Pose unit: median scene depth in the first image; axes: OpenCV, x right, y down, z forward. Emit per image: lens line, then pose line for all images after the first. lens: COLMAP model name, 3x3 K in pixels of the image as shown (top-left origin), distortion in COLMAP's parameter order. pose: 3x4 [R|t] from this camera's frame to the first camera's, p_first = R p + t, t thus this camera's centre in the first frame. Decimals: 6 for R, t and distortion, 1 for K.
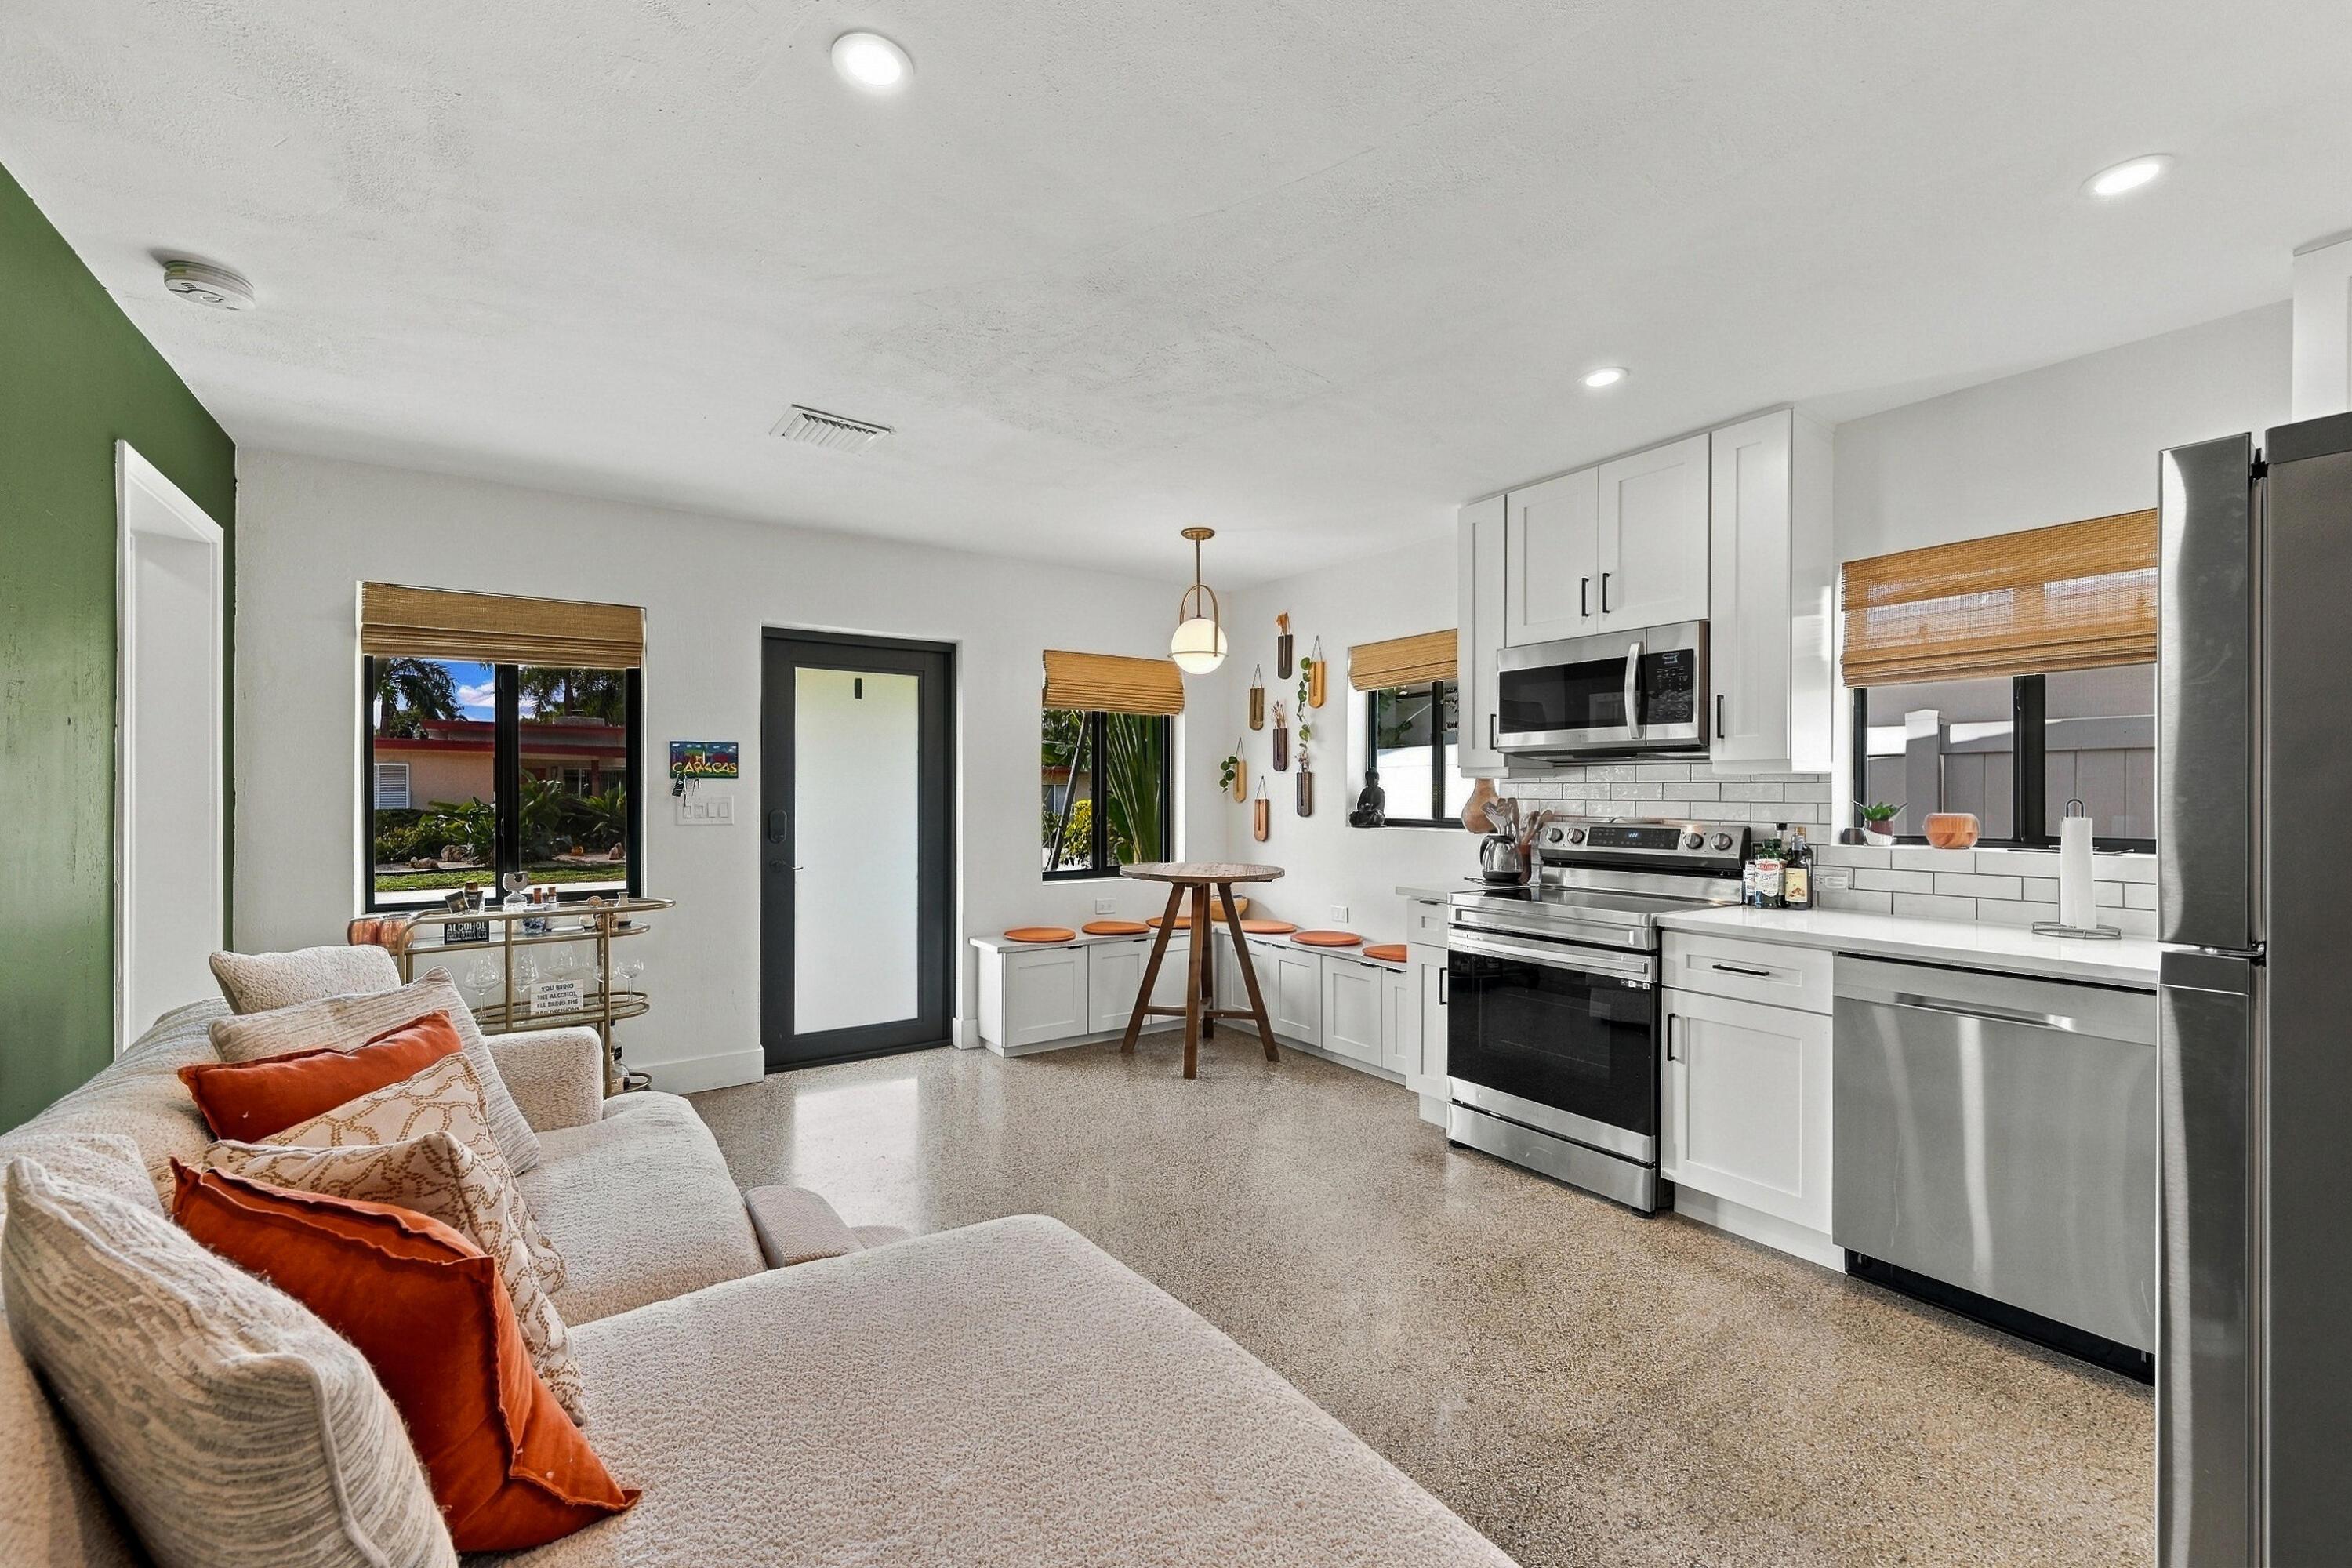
lens RADIAL K [[926.6, 0, 1173.2], [0, 926.6, 792.6], [0, 0, 1]] dist [-0.001849, -0.000127]
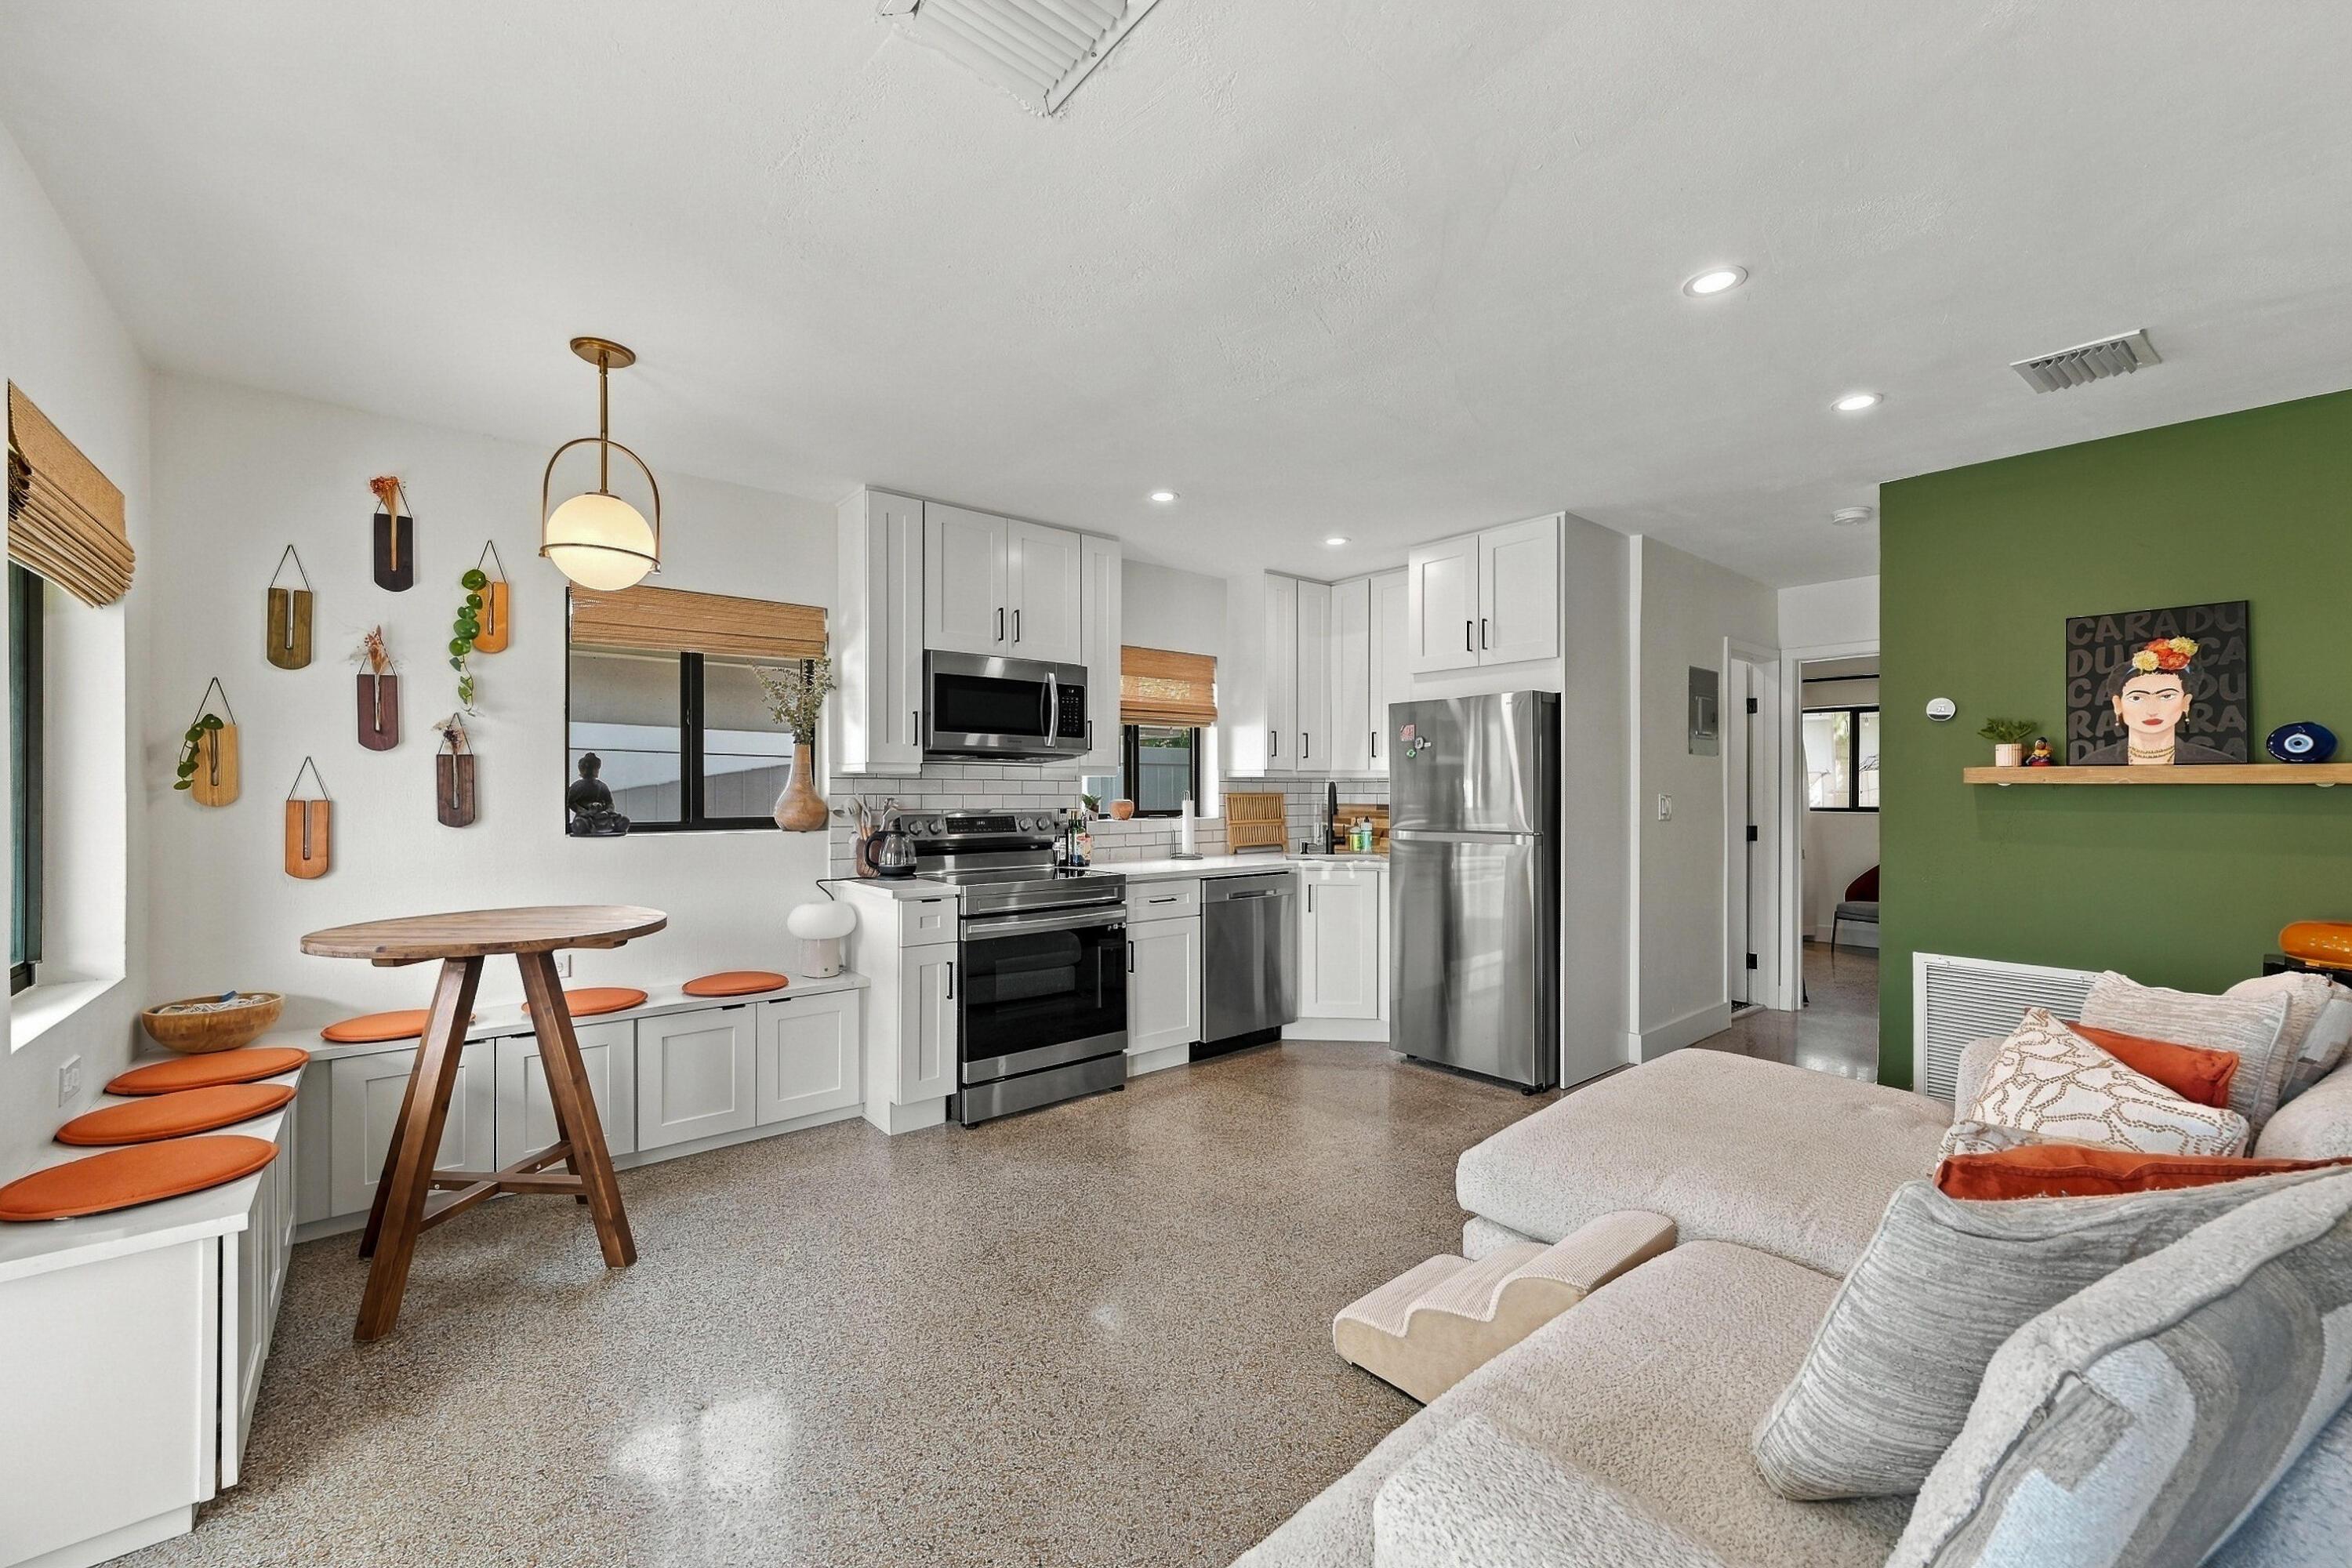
lens RADIAL K [[926.6, 0, 1175.3], [0, 926.6, 784.0], [0, 0, 1]] dist [-0.001849, -0.000127]
pose [[-0.080572, 0.005768, 0.996732, -0.508933], [0.001619, 0.999983, -0.005656, 0.001390], [-0.996747, 0.001158, -0.080580, 0.580887]]
